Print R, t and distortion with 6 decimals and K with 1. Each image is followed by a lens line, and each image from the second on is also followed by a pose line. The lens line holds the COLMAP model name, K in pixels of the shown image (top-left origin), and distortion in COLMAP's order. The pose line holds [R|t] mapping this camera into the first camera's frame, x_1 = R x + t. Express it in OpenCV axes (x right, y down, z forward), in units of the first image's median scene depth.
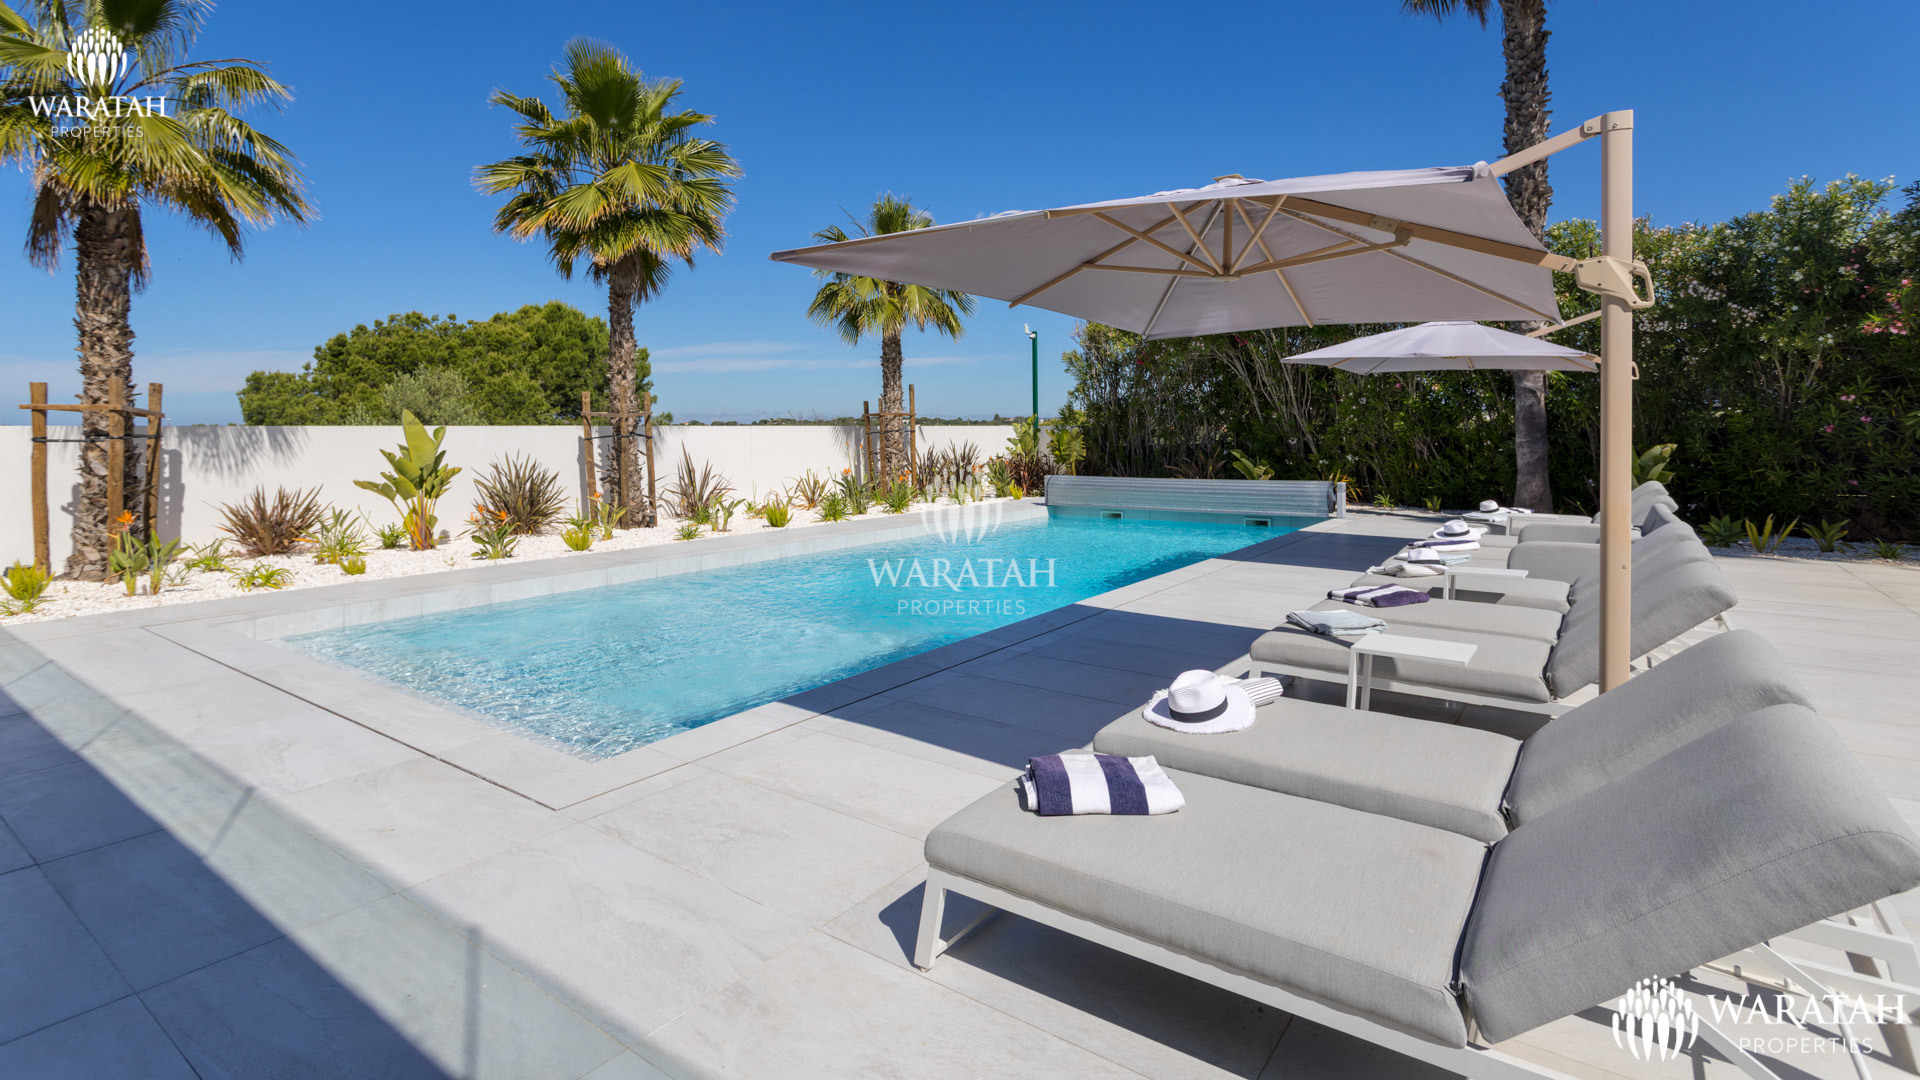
lens RADIAL K [[897.7, 0, 950.2], [0, 897.7, 535.6], [0, 0, 1]] dist [-0.002847, 0.000168]
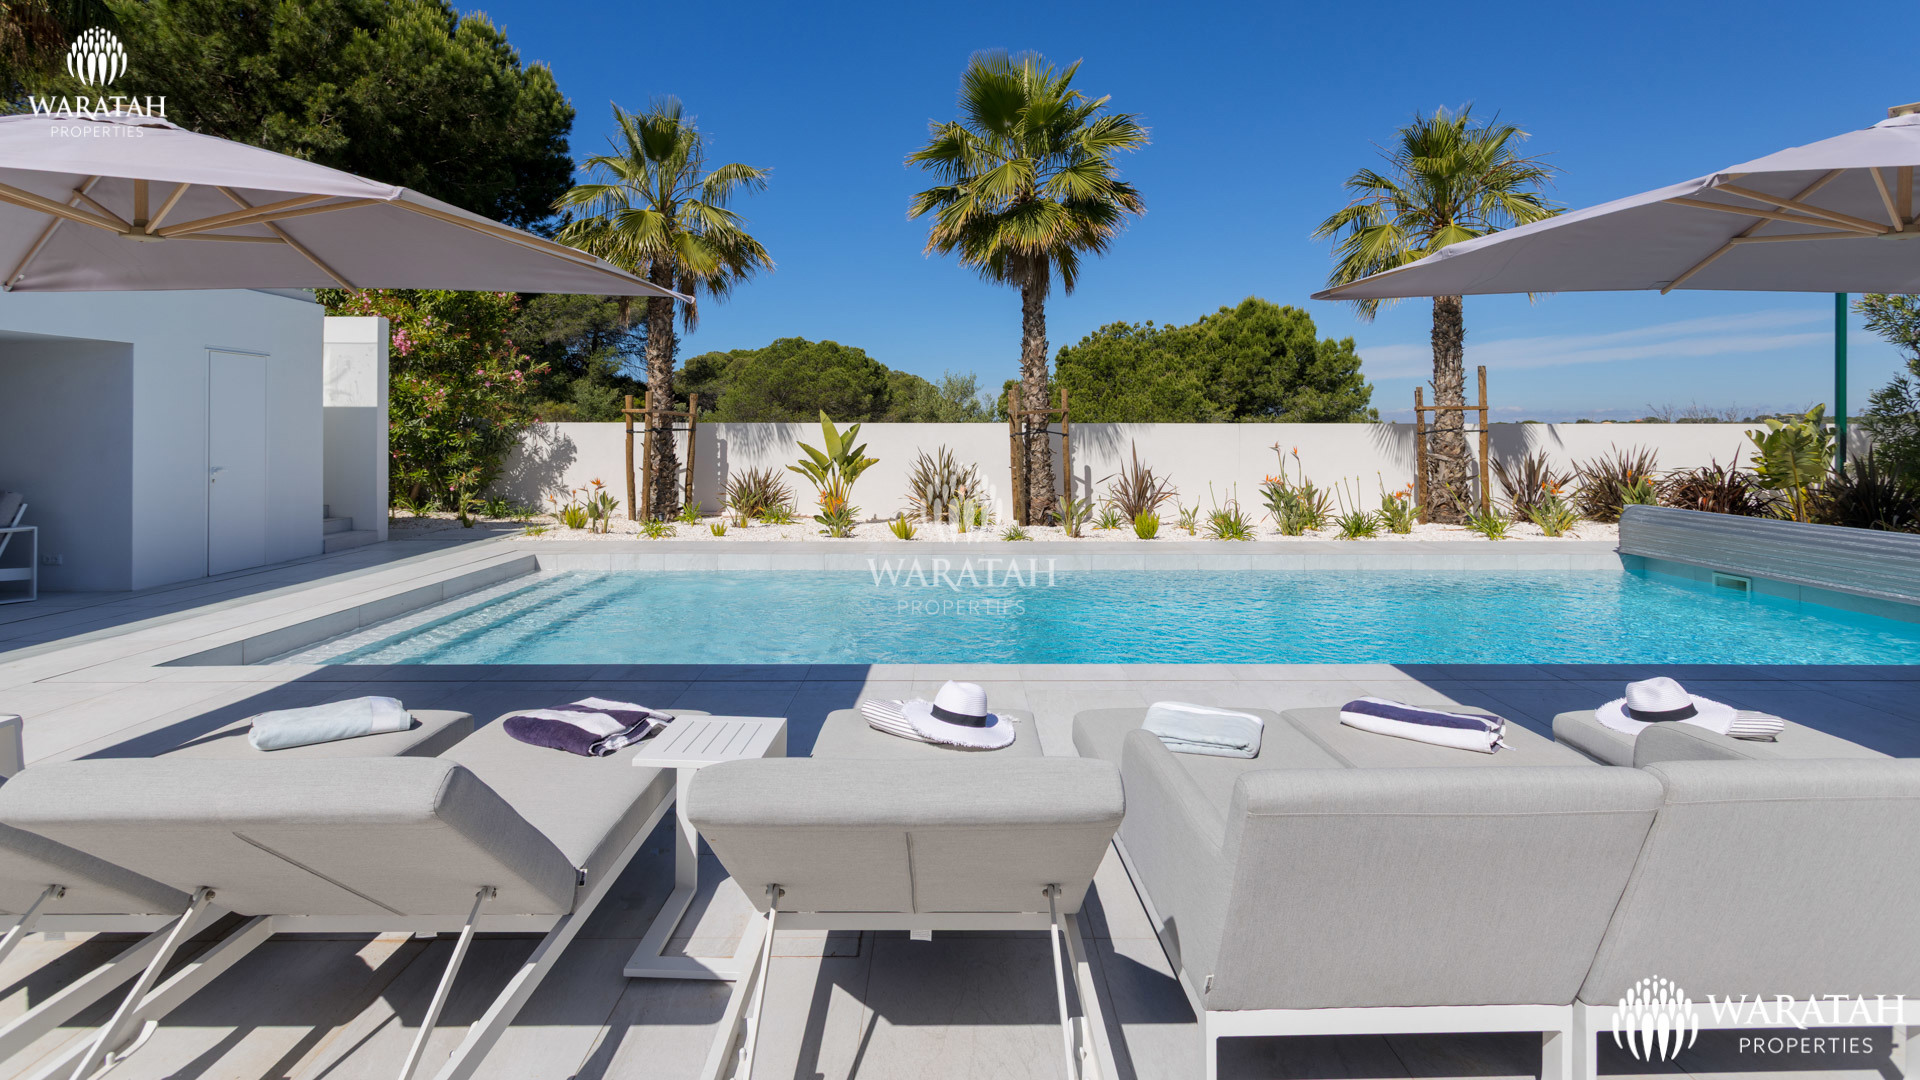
lens RADIAL K [[897.7, 0, 957.5], [0, 897.7, 531.3], [0, 0, 1]] dist [-0.002847, 0.000168]
pose [[0.592239, 0.098434, -0.799727, 0.302236], [-0.099184, 0.993868, 0.048879, -0.032035], [0.799635, 0.050372, 0.598371, 0.250264]]
